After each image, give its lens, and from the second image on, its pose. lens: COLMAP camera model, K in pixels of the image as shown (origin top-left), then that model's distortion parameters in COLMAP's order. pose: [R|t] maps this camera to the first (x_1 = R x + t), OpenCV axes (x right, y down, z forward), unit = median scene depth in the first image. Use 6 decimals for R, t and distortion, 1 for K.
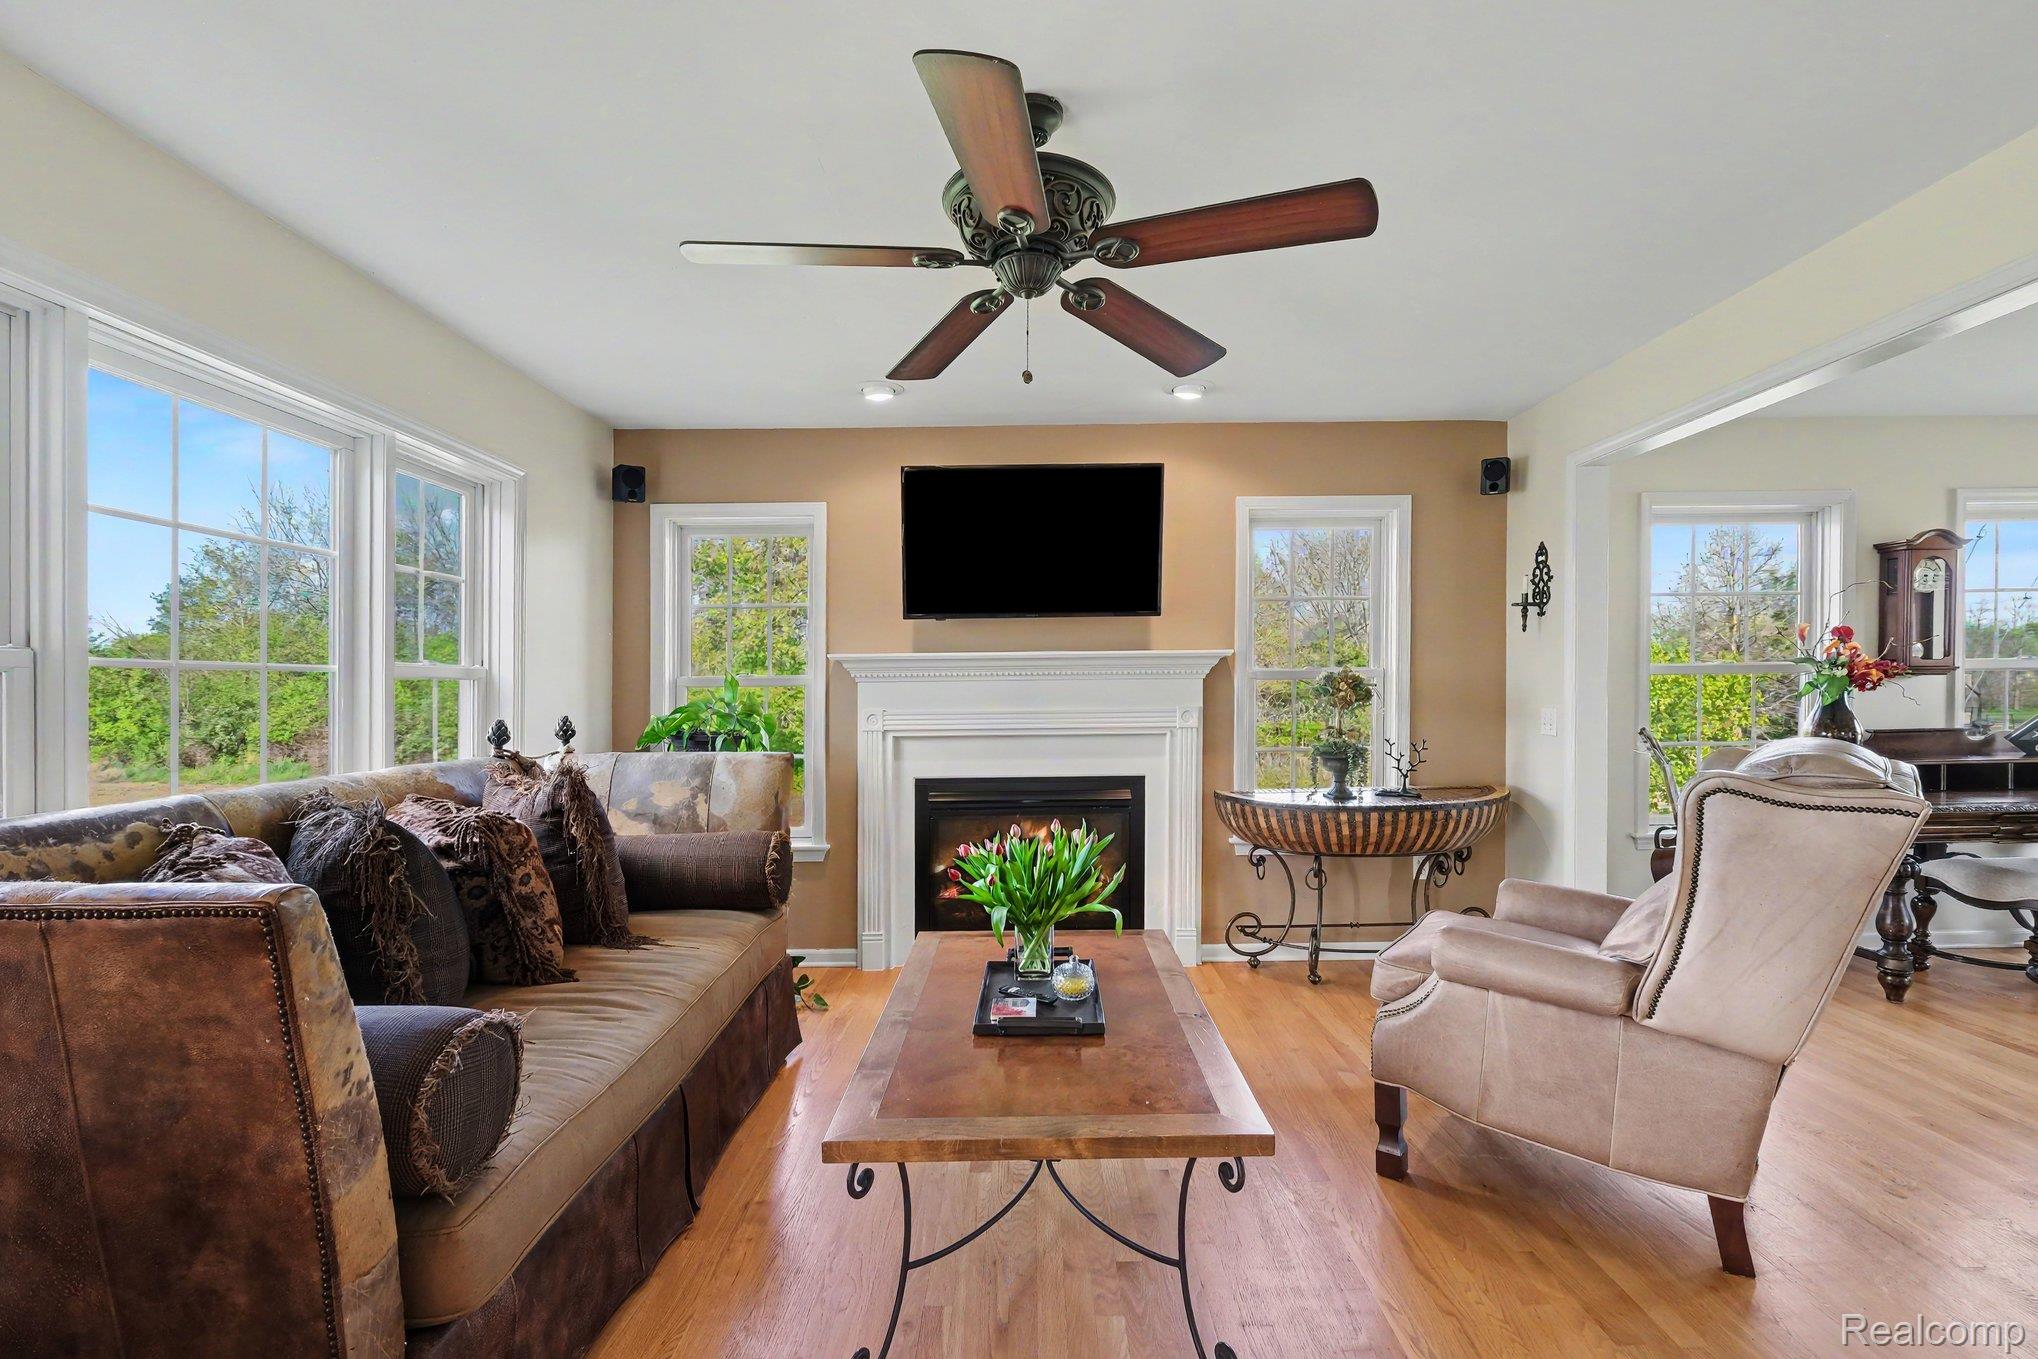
lens RADIAL K [[879.6, 0, 1005.5], [0, 879.6, 683.8], [0, 0, 1]] dist [-0.001837, -0.001003]
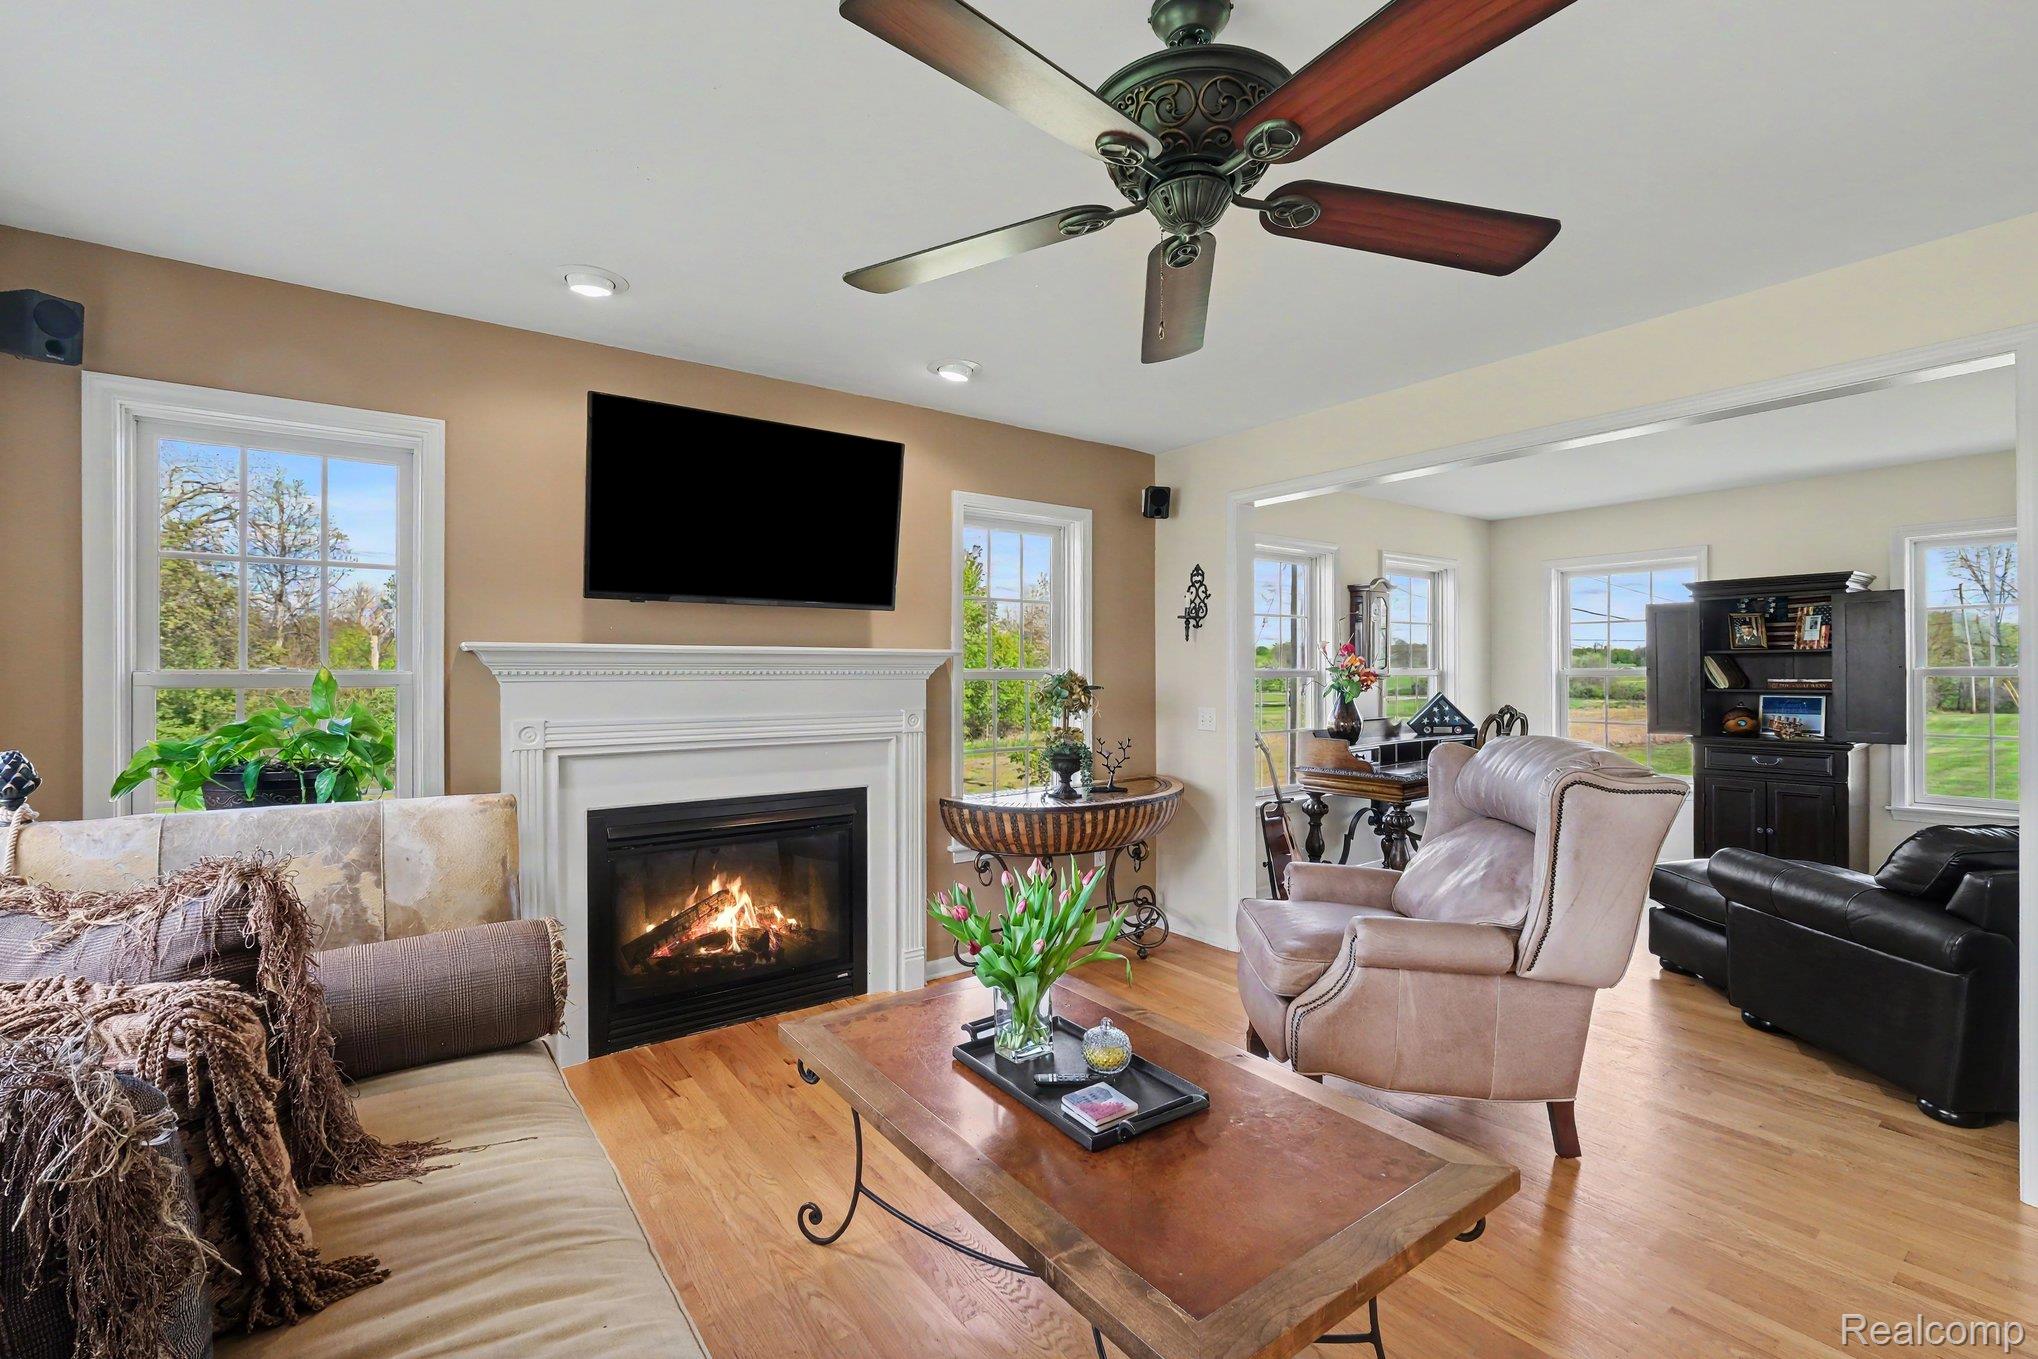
lens RADIAL K [[879.6, 0, 1029.6], [0, 879.6, 681.0], [0, 0, 1]] dist [-0.001837, -0.001003]
pose [[0.812948, 0.004972, 0.582315, -0.246937], [-0.009918, 0.999937, 0.005309, -0.011089], [-0.582252, -0.010091, 0.812946, 0.182790]]
